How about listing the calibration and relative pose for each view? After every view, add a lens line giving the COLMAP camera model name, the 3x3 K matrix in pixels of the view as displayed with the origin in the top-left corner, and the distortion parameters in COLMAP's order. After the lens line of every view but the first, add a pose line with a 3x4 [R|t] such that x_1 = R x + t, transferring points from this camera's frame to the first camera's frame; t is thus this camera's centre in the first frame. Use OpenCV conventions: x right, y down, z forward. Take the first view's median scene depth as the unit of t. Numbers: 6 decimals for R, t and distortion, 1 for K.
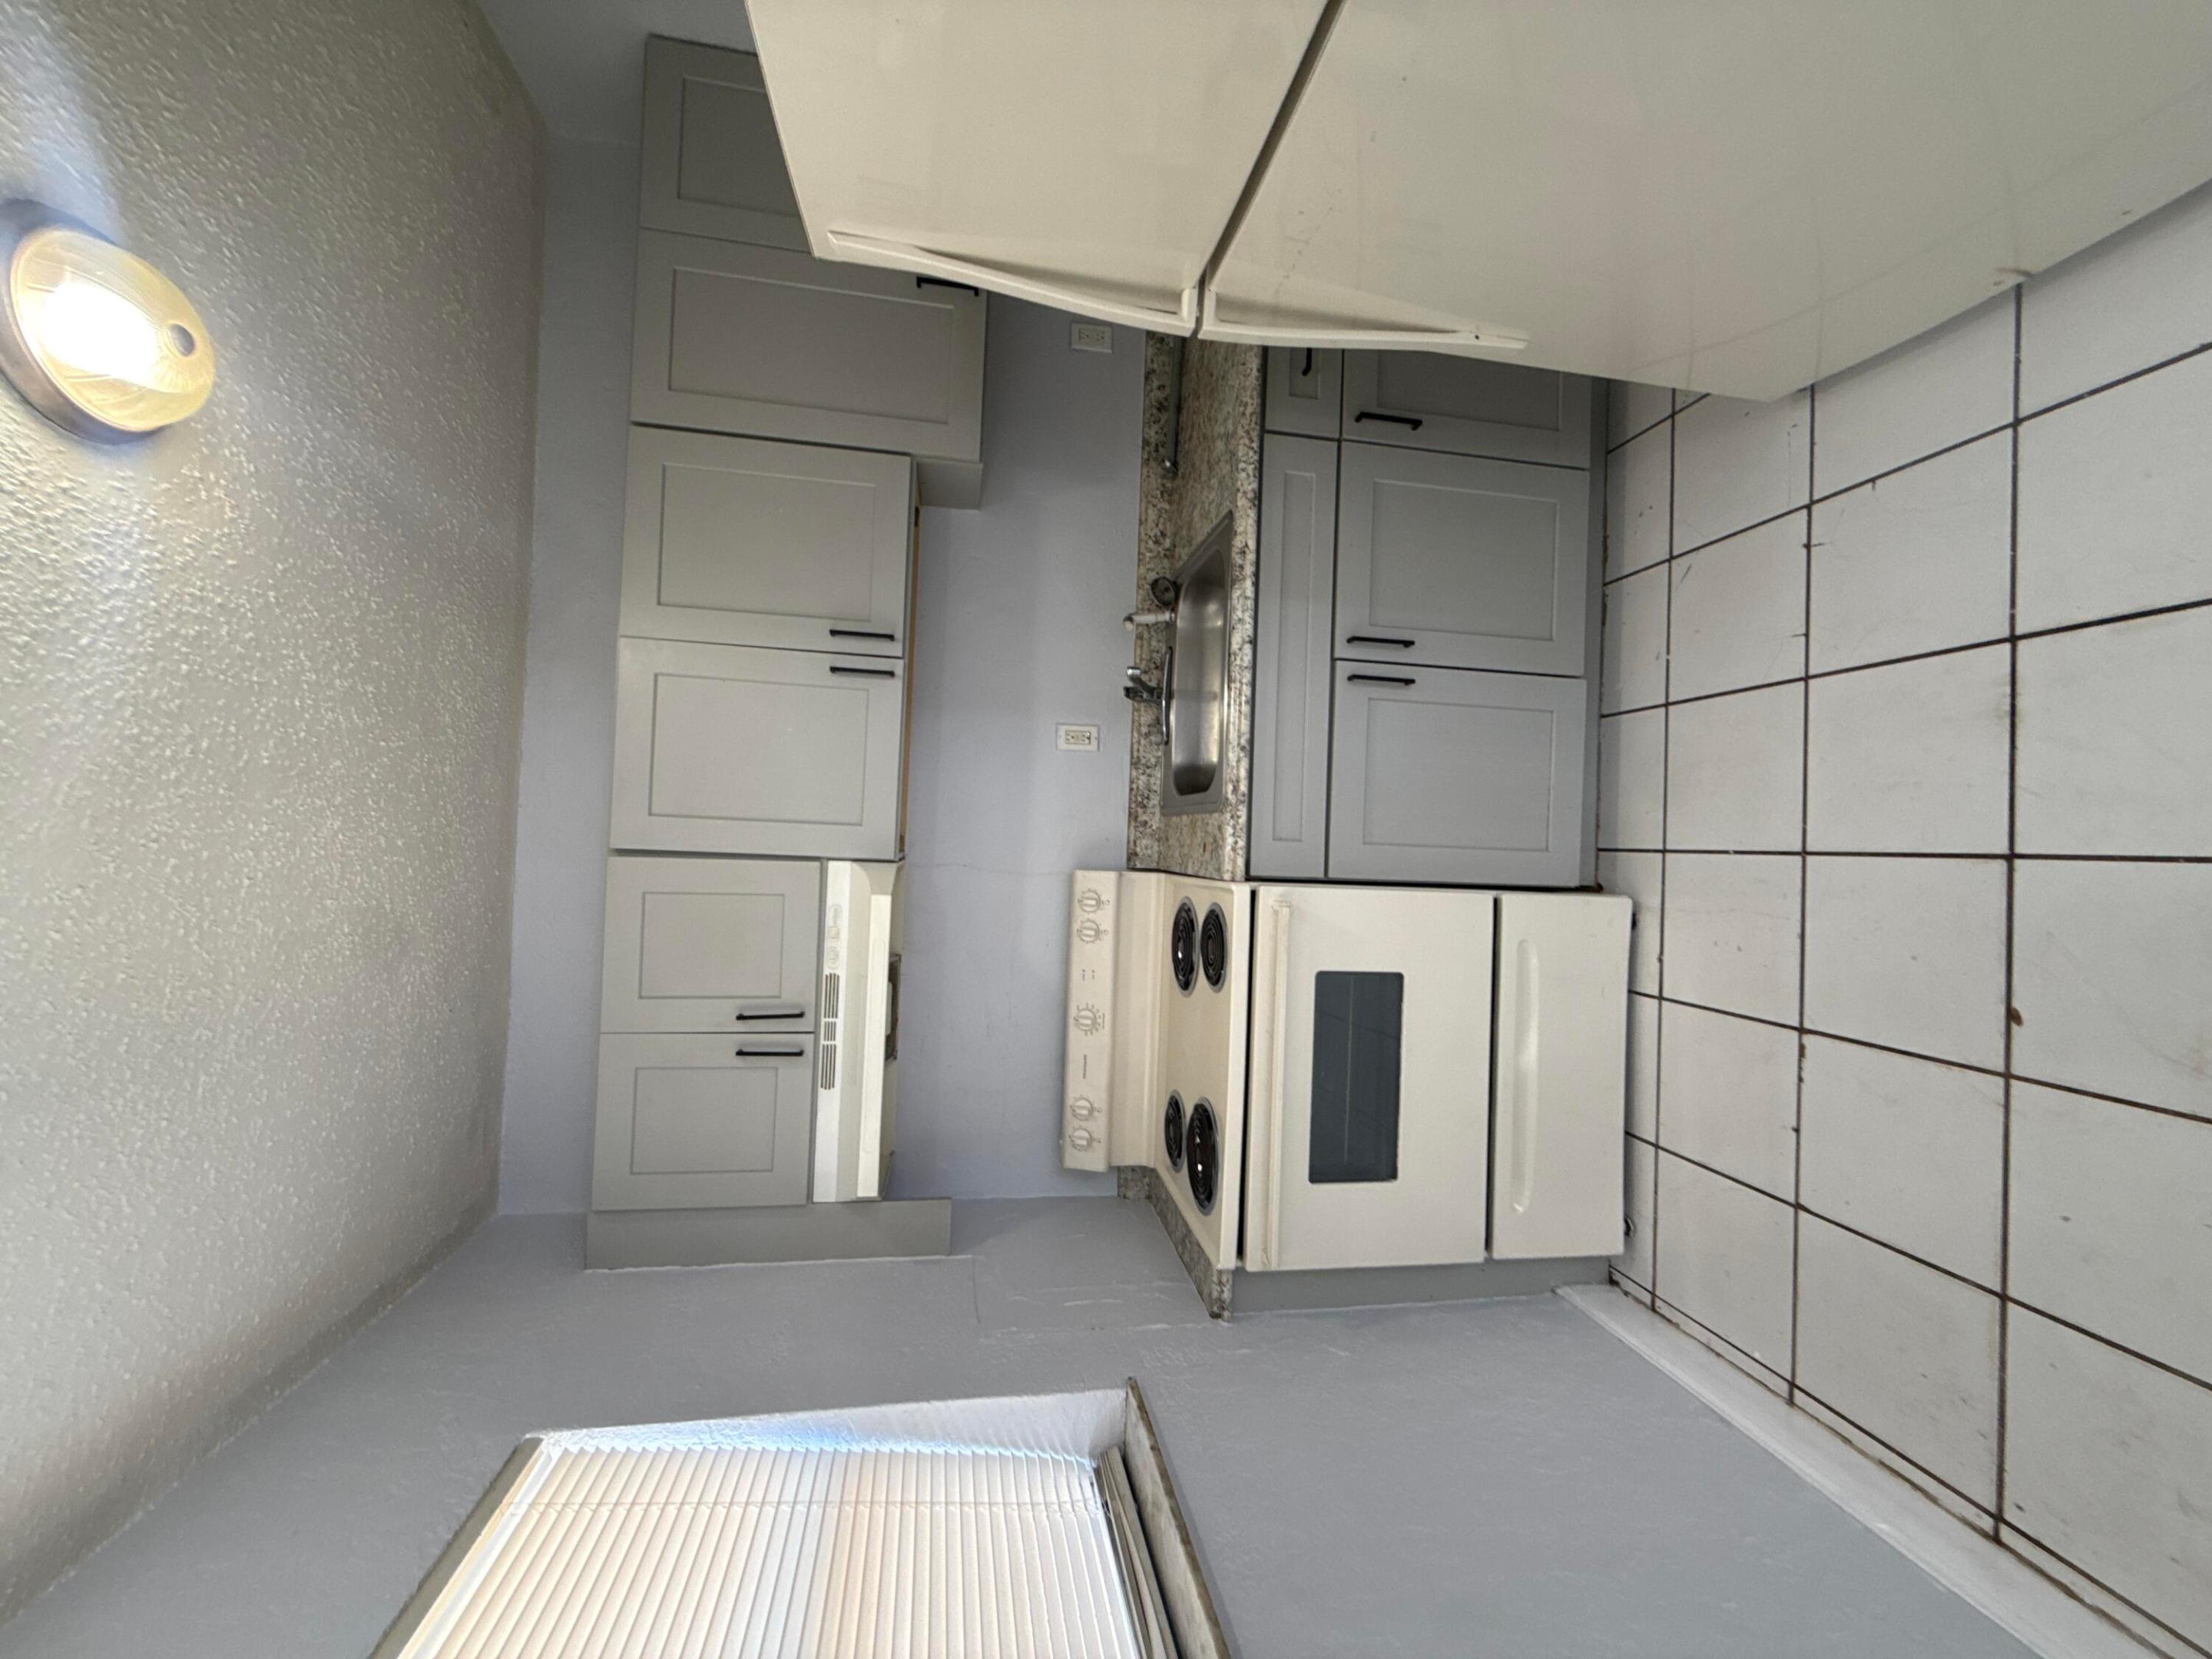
lens RADIAL K [[885.3, 0, 1105.3], [0, 885.3, 829.5], [0, 0, 1]] dist [-0.001626, 0.000084]
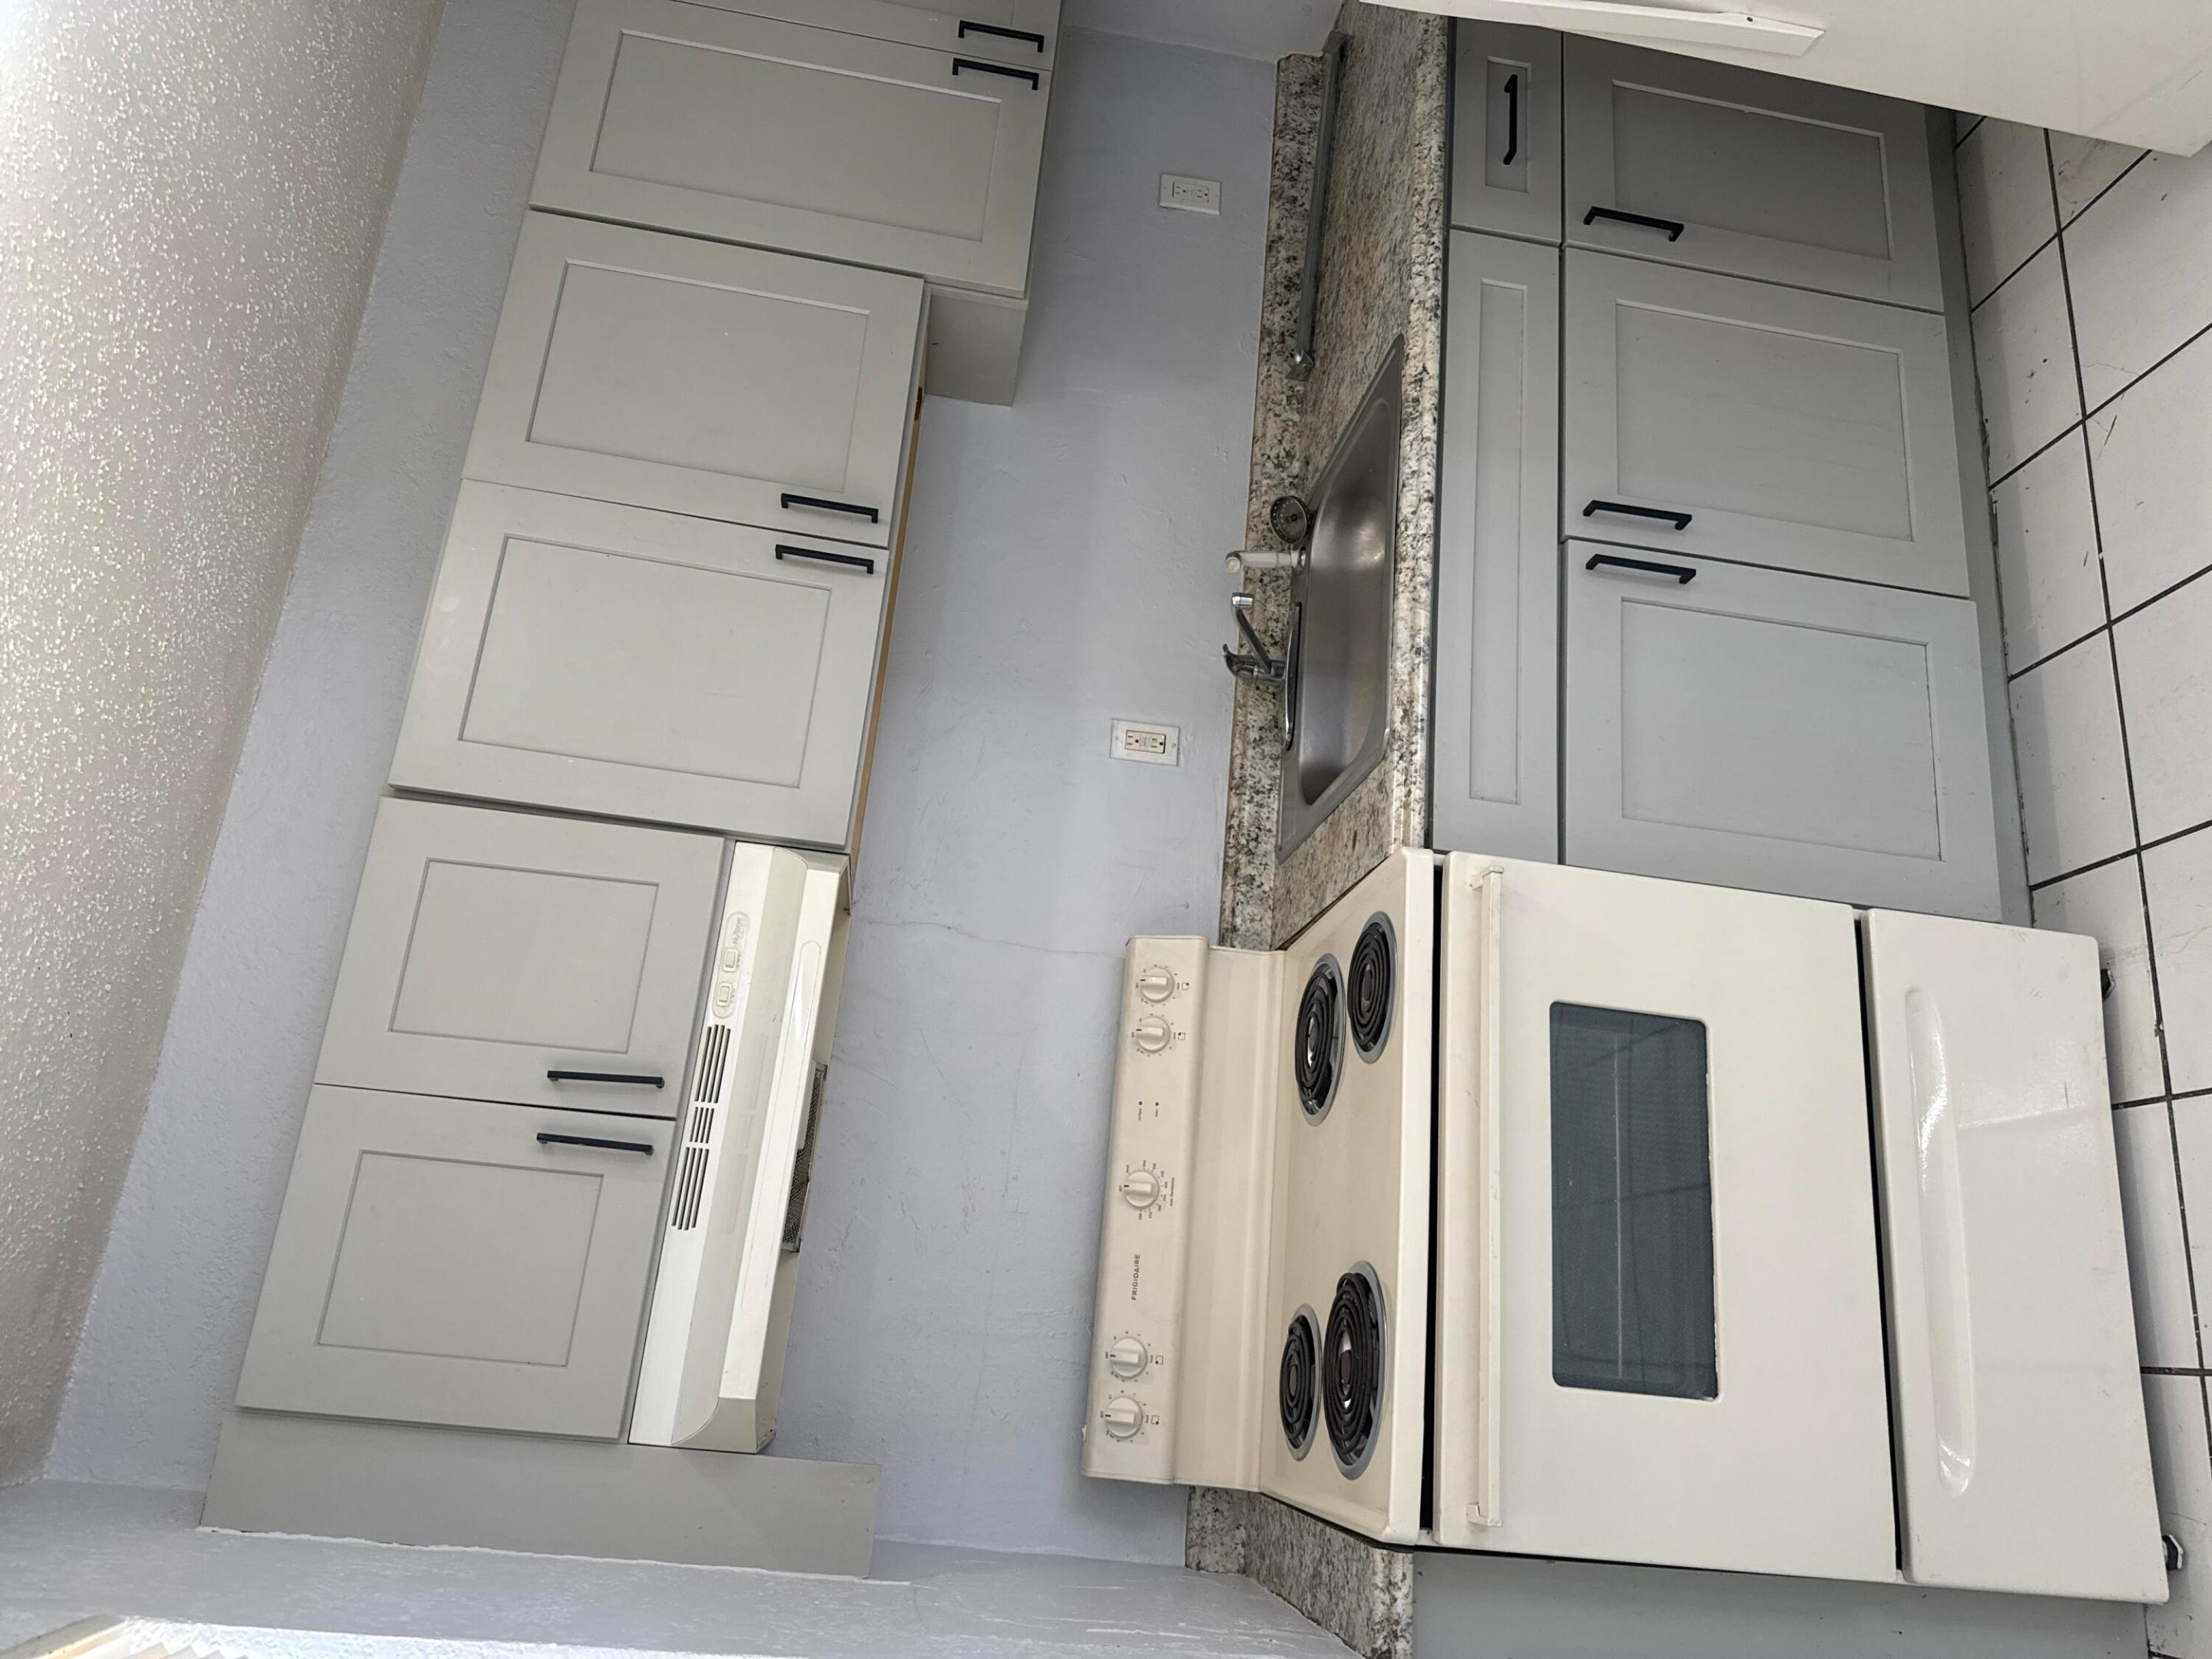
lens RADIAL K [[1569.5, 0, 1107.2], [0, 1569.5, 826.2], [0, 0, 1]] dist [0.048392, -0.065587]
pose [[0.998518, 0.041045, -0.035726, -0.021027], [-0.049806, 0.953812, -0.296246, 0.359134], [0.021916, 0.297587, 0.954443, -0.031338]]
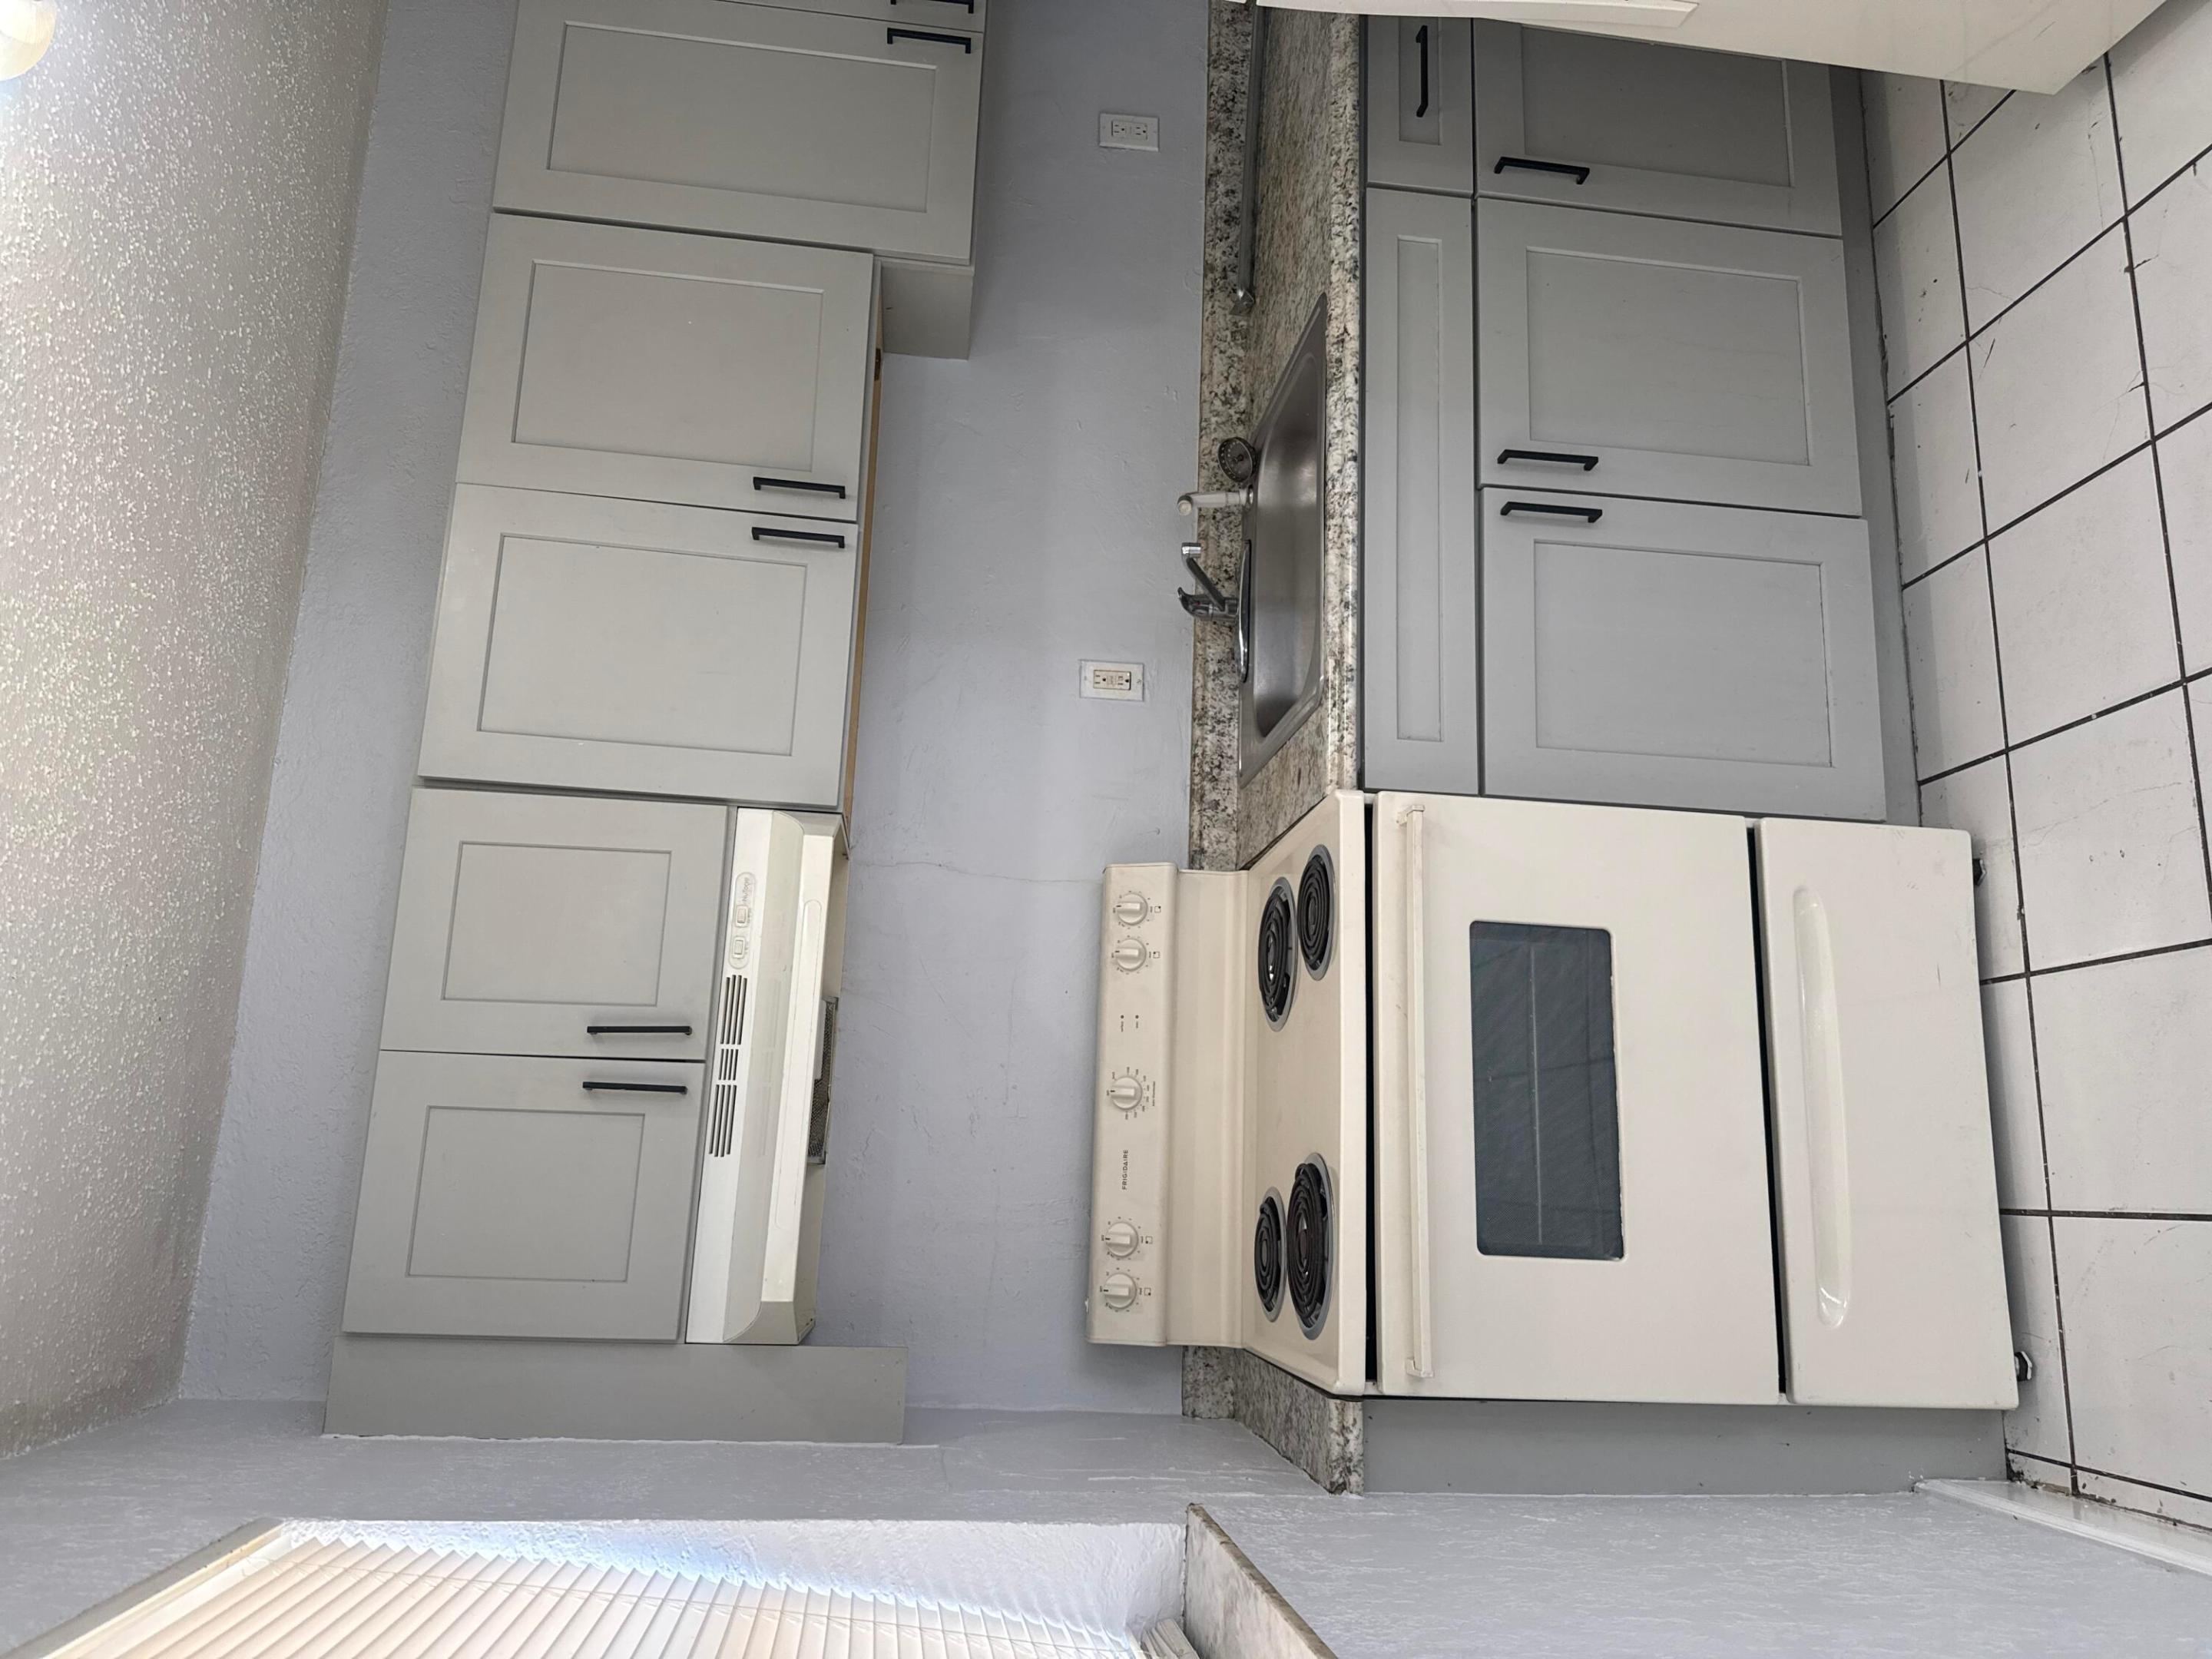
lens RADIAL K [[1569.5, 0, 1111.7], [0, 1569.5, 842.1], [0, 0, 1]] dist [0.048392, -0.065587]
pose [[0.999145, -0.011793, -0.039627, 0.017637], [0.003715, 0.980188, -0.198033, 0.320422], [0.041177, 0.197717, 0.979394, -0.157279]]
